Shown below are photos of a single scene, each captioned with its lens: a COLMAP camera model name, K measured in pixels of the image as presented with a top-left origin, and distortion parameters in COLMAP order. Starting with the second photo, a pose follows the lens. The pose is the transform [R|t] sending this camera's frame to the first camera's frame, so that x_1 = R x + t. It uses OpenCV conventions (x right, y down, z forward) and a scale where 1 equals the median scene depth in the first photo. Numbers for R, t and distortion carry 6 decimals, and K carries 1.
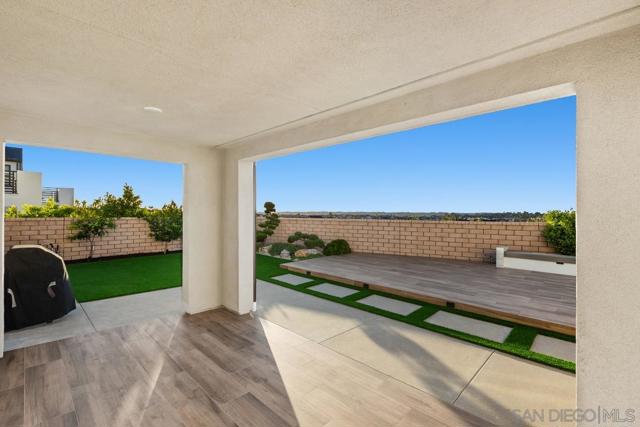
lens RADIAL K [[284.2, 0, 320.0], [0, 284.2, 212.8], [0, 0, 1]] dist [0.002155, -0.000063]
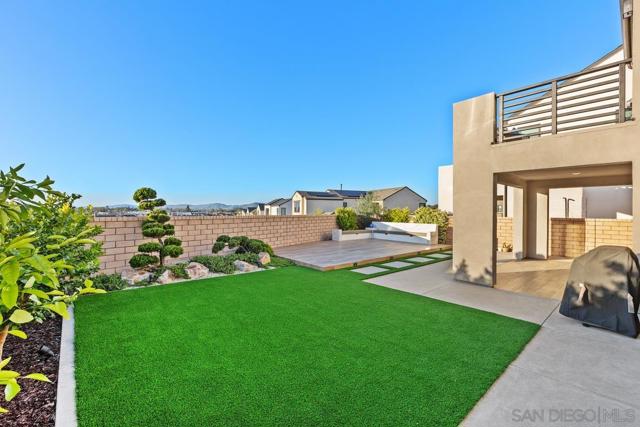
lens RADIAL K [[284.2, 0, 318.9], [0, 284.2, 213.4], [0, 0, 1]] dist [0.002155, -0.000063]
pose [[0.070194, -0.009697, 0.997486, -0.815649], [0.003878, 0.999948, 0.009448, 0.009520], [-0.997526, 0.003205, 0.070228, 0.789356]]
